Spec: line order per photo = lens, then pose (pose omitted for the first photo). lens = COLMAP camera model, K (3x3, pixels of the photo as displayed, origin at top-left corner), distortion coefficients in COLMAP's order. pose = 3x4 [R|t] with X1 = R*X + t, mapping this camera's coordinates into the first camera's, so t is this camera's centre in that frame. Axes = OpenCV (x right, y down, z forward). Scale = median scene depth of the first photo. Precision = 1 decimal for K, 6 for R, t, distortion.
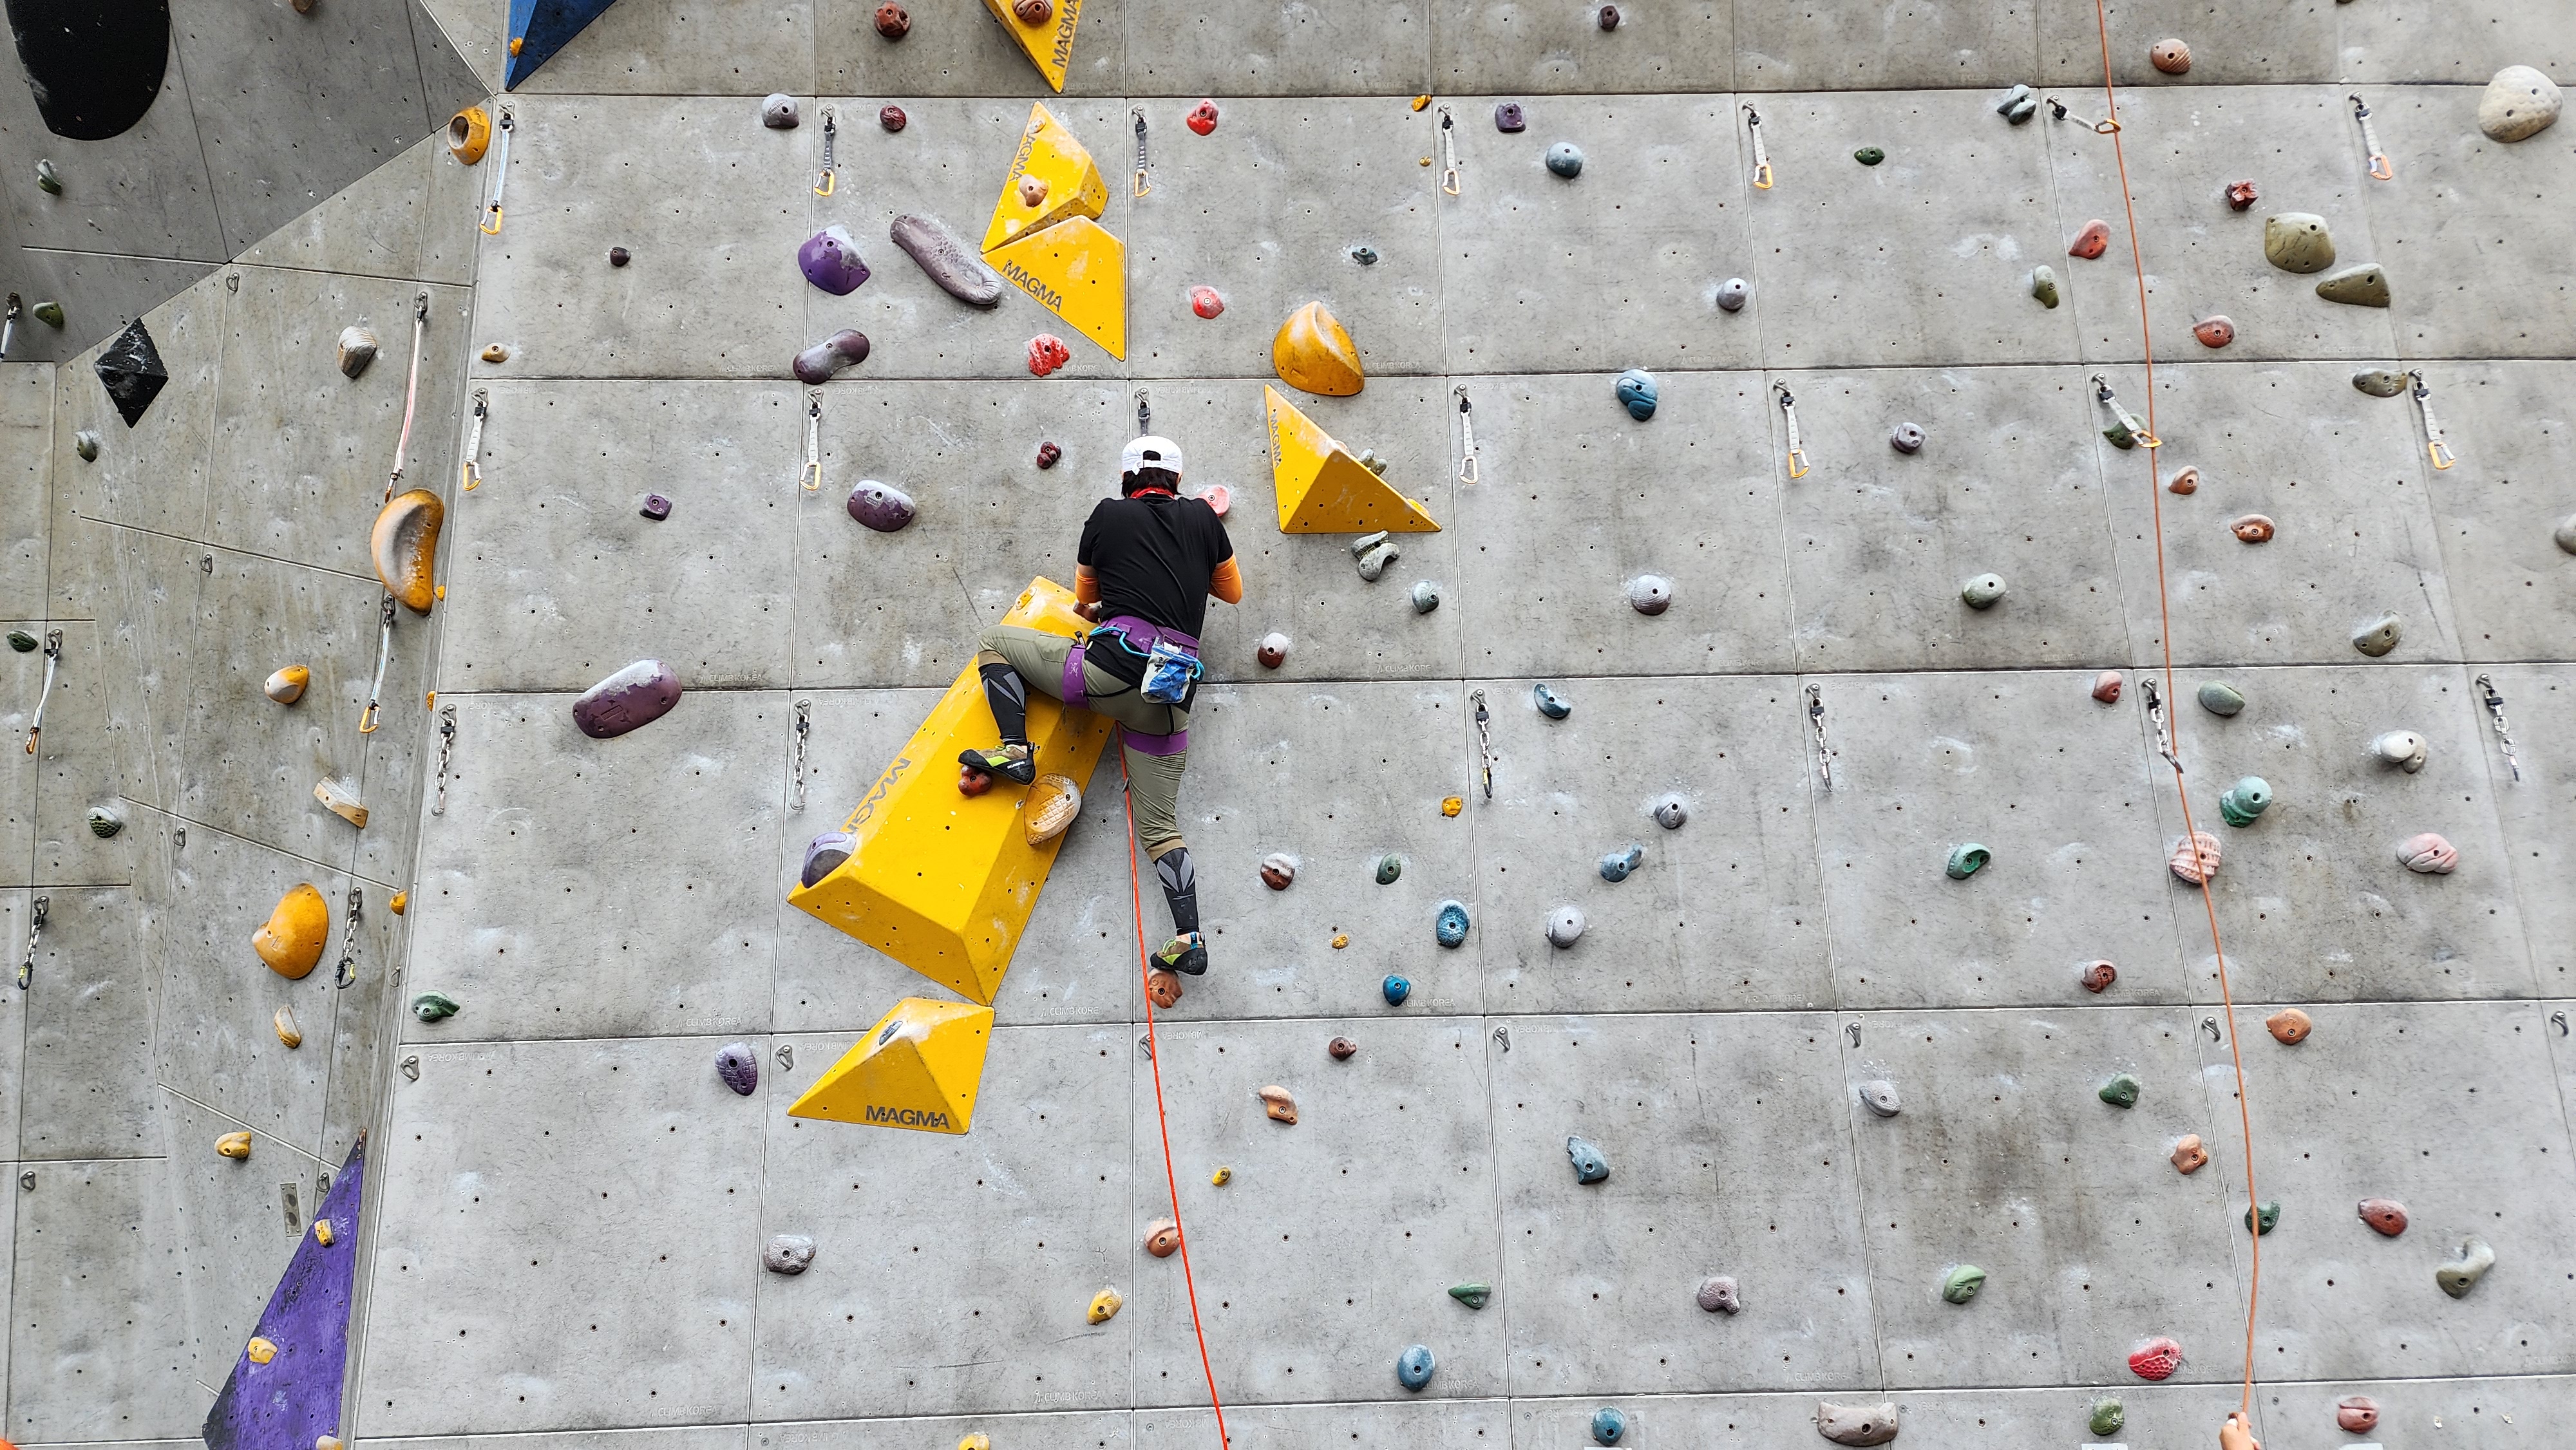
lens RADIAL K [[1763.0, 0, 1288.0], [0, 1763.0, 725.0], [0, 0, 1]] dist [0.036128, -0.000141]
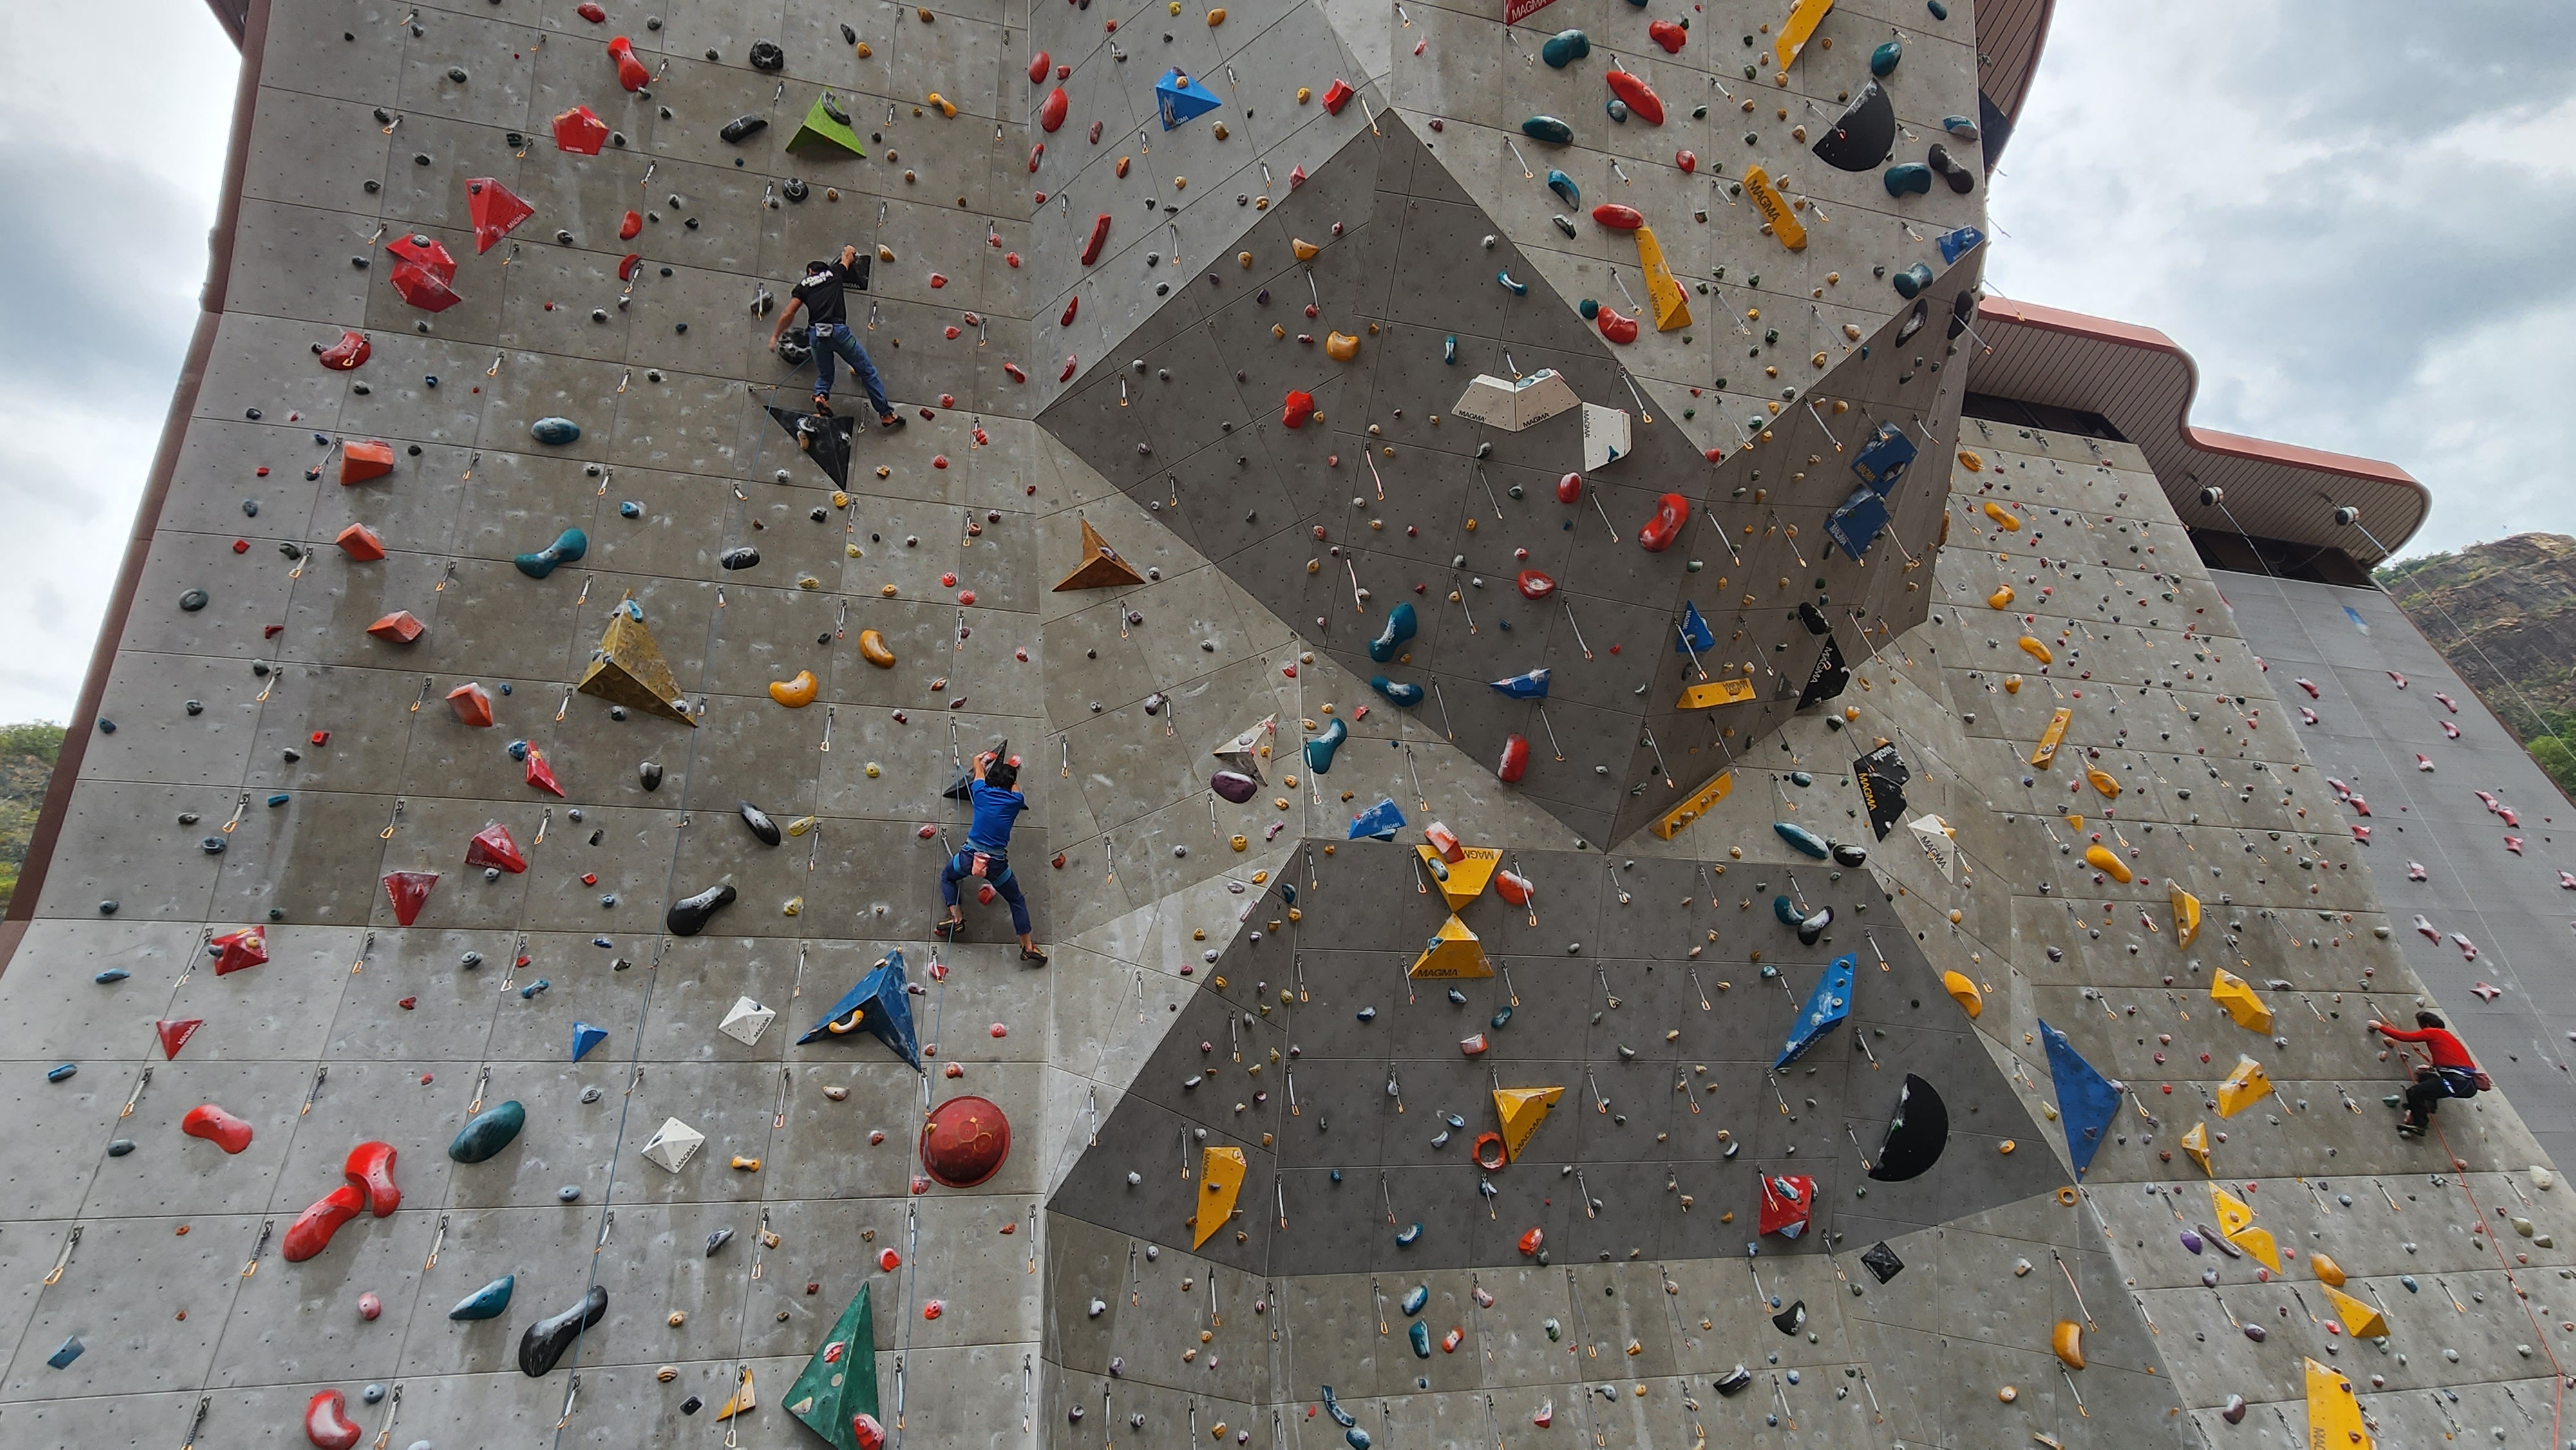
lens RADIAL K [[1186.9, 0, 1283.3], [0, 1186.9, 733.2], [0, 0, 1]] dist [0.000877, -0.000205]
pose [[0.972972, 0.075968, 0.218068, -2.189161], [0.011066, 0.927913, -0.372631, -0.308215], [-0.230656, 0.364973, 0.901994, -0.806320]]
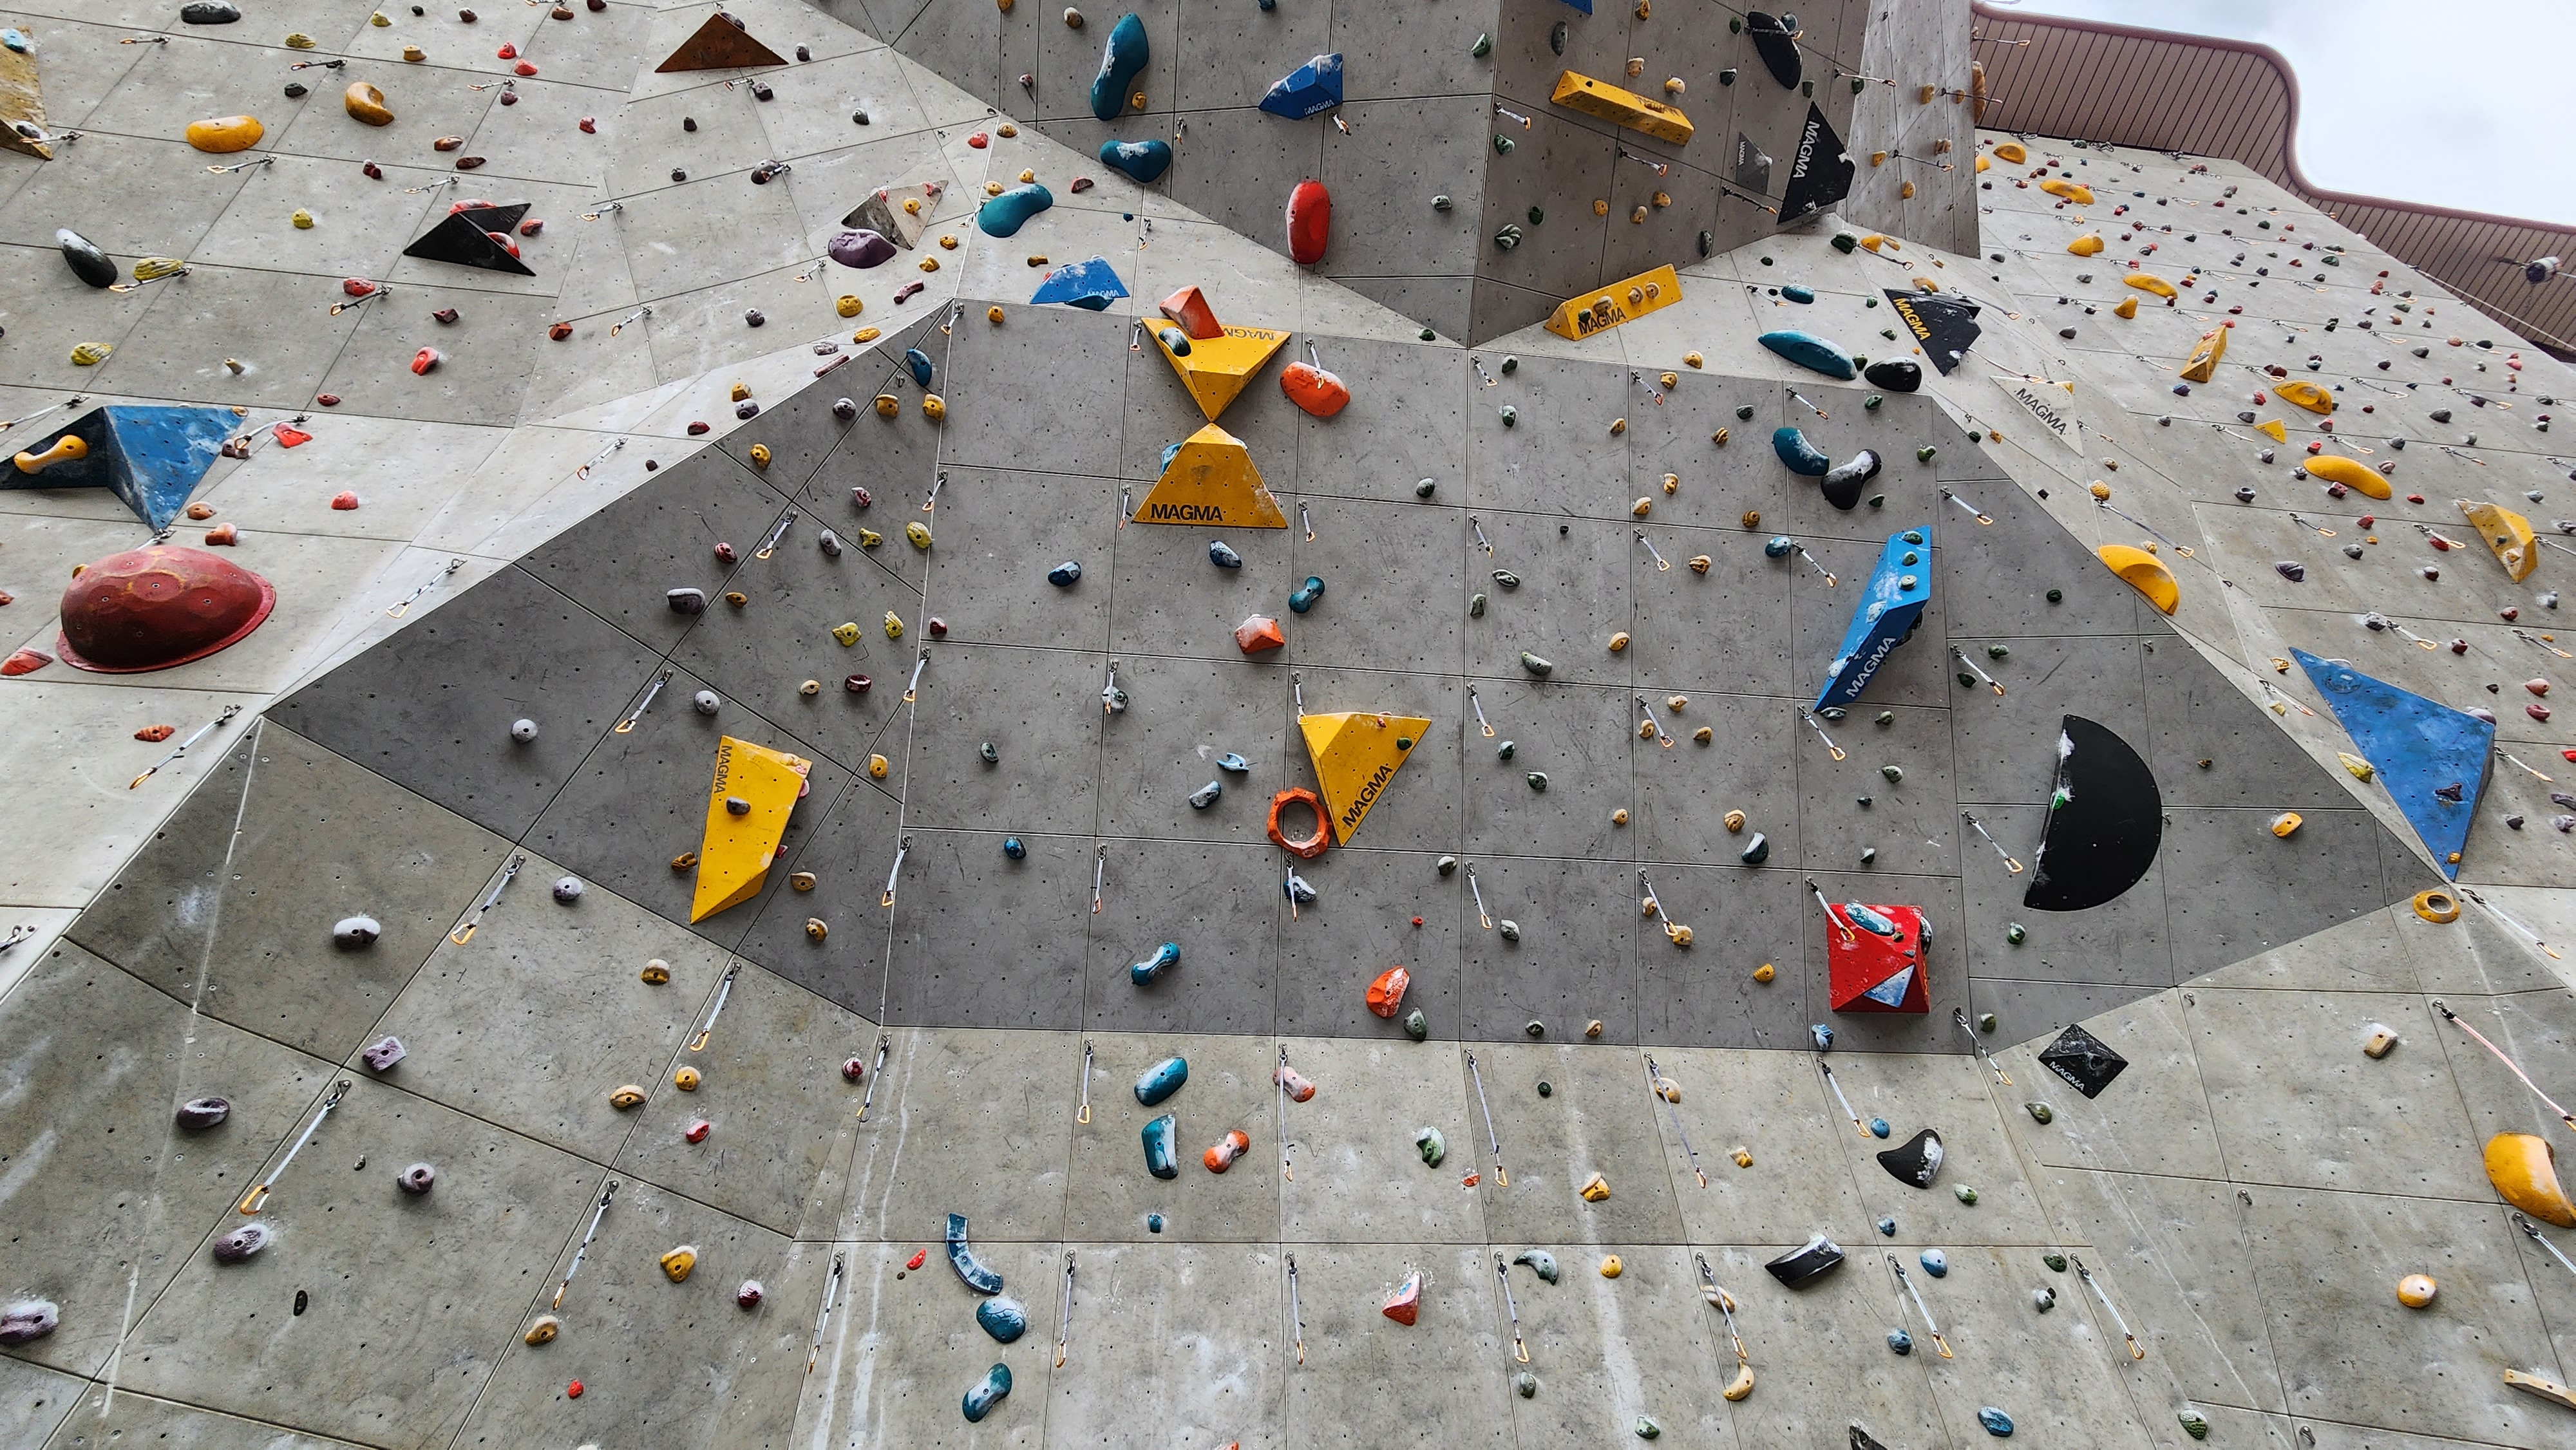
lens RADIAL K [[1062.0, 0, 1273.2], [0, 1062.0, 720.6], [0, 0, 1]] dist [0.004064, -0.003034]
pose [[0.995499, 0.052550, 0.078865, -1.524336], [0.000367, 0.830035, -0.557711, 0.067056], [-0.094768, 0.555230, 0.826280, 0.194386]]
